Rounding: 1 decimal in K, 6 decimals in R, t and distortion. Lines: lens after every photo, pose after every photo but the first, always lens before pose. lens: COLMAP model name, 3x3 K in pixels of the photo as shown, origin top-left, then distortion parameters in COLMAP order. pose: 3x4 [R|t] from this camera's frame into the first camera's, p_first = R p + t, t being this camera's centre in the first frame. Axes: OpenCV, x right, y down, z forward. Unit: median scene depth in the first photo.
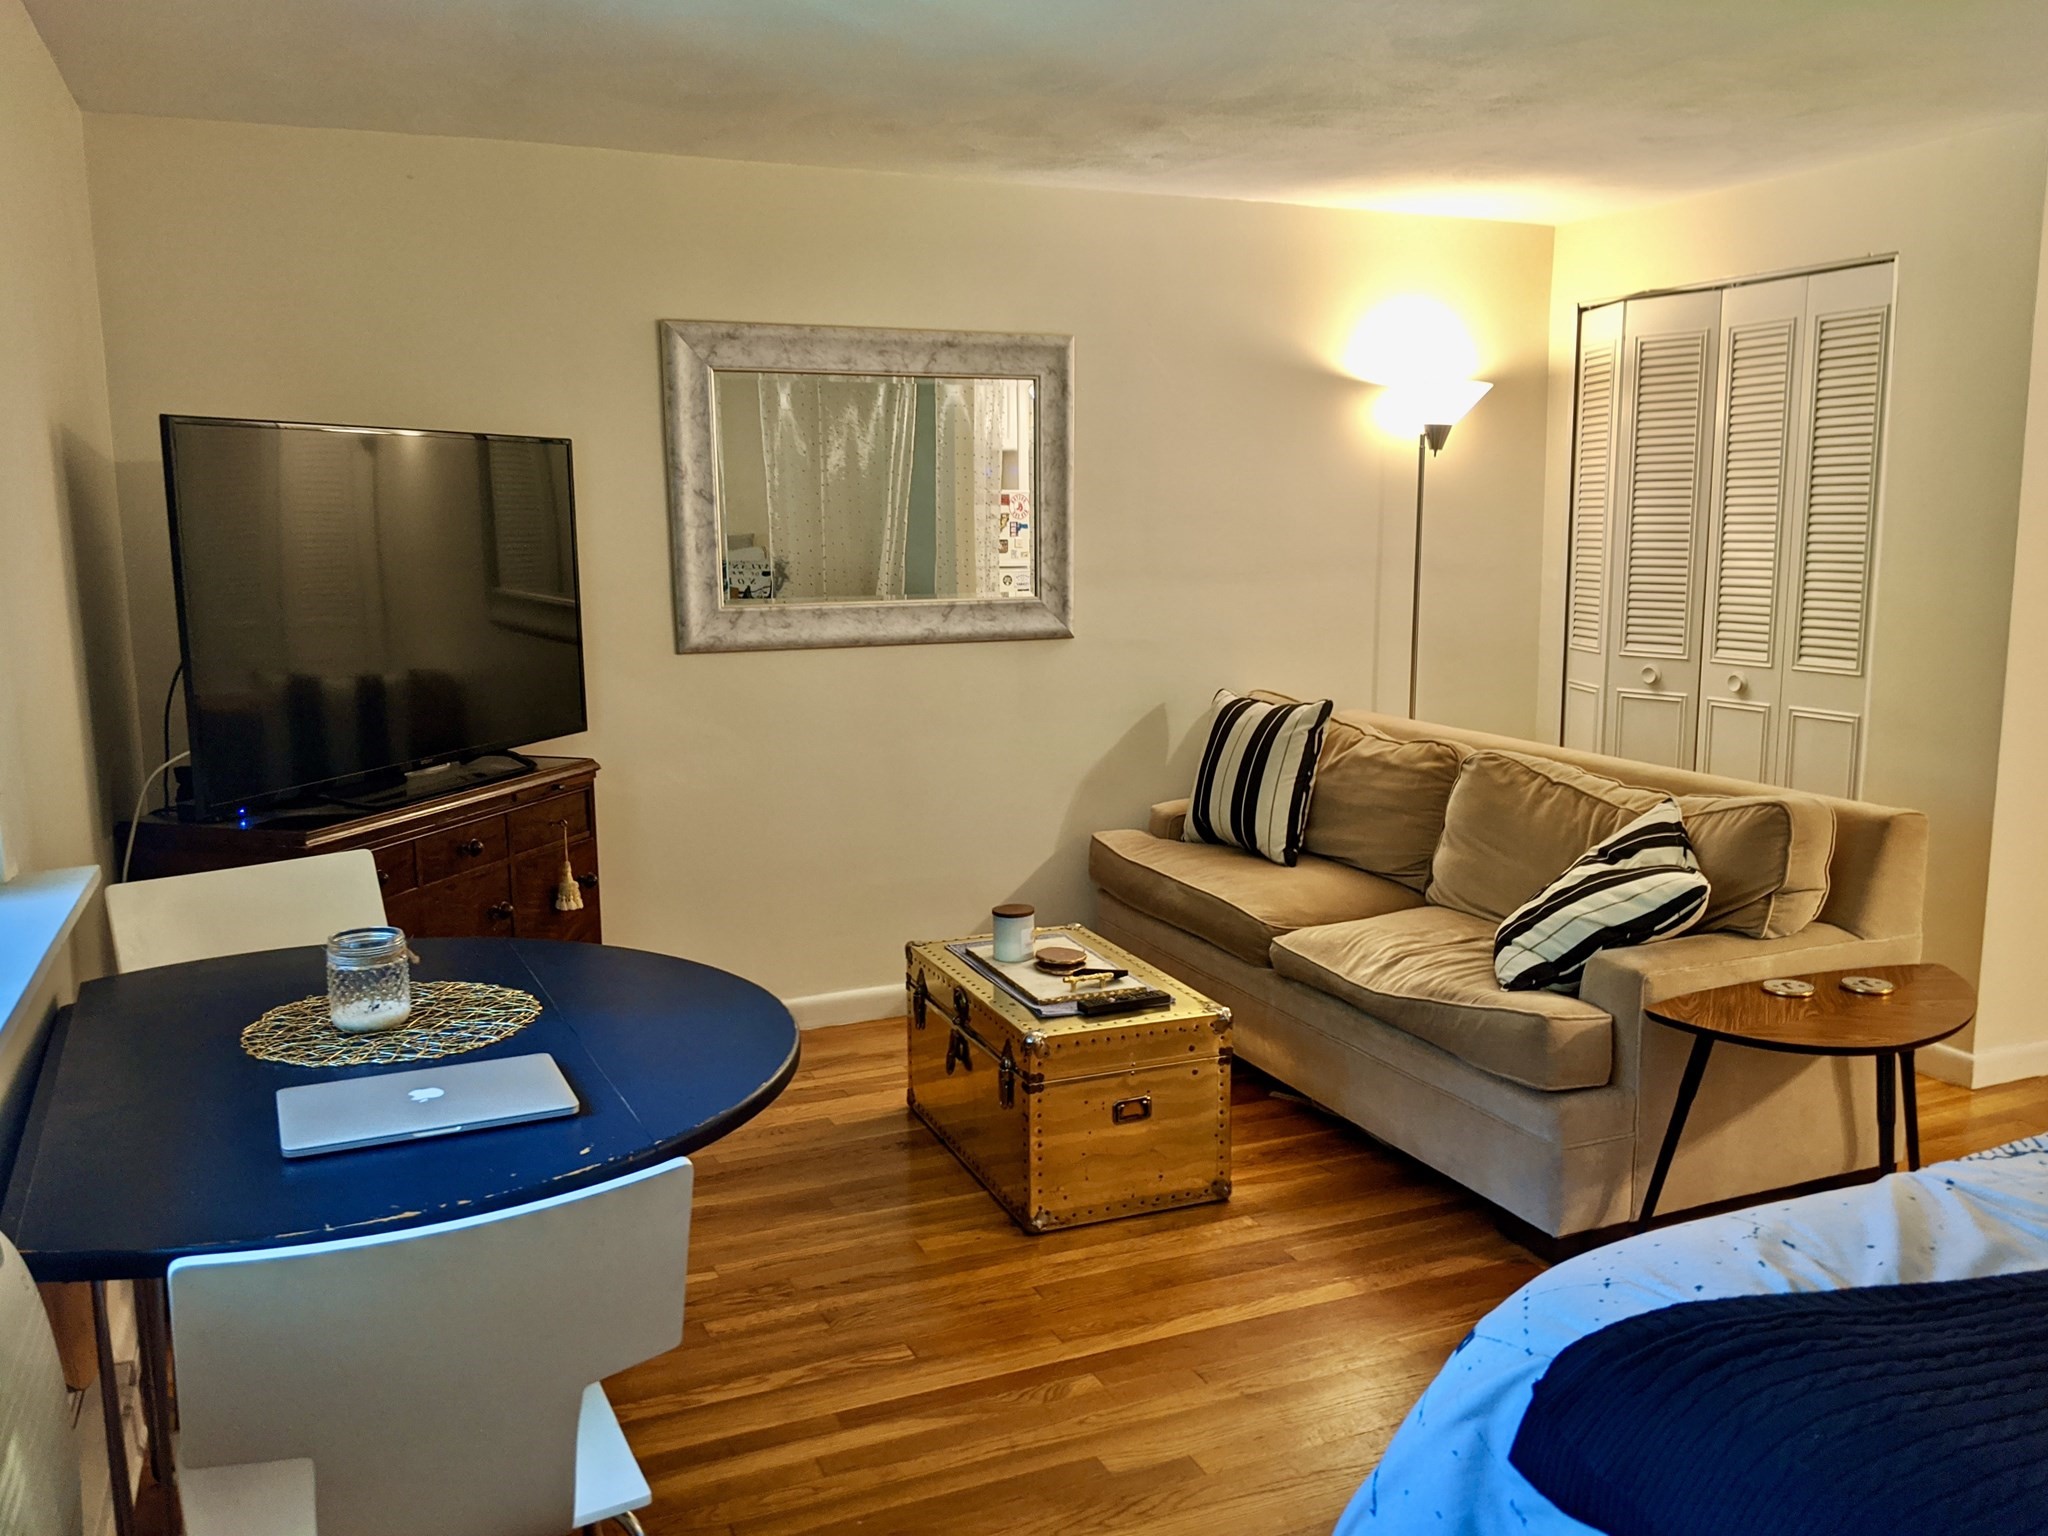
lens RADIAL K [[1672.4, 0, 1021.0], [0, 1672.4, 775.9], [0, 0, 1]] dist [-0.076056, -0.007895]
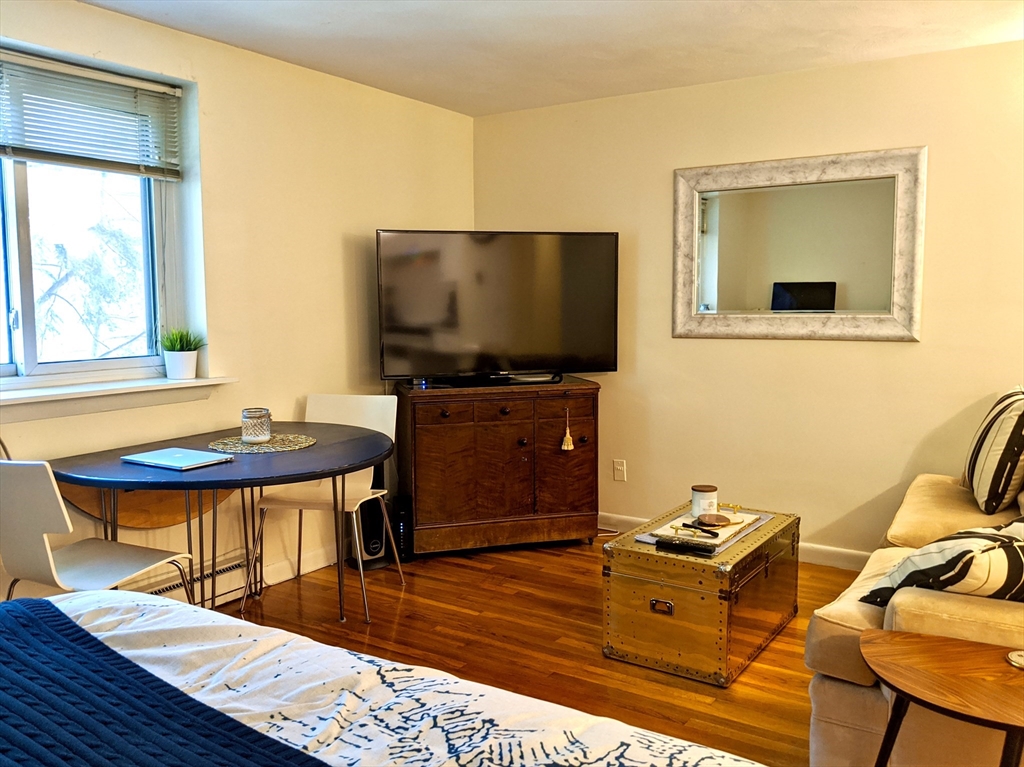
lens RADIAL K [[836.2, 0, 511.3], [0, 836.2, 379.4], [0, 0, 1]] dist [-0.076056, -0.007895]
pose [[0.512803, 0.077207, -0.855028, 0.542927], [-0.120559, 0.992555, 0.017320, -0.018076], [0.849999, 0.094199, 0.518293, 0.331814]]
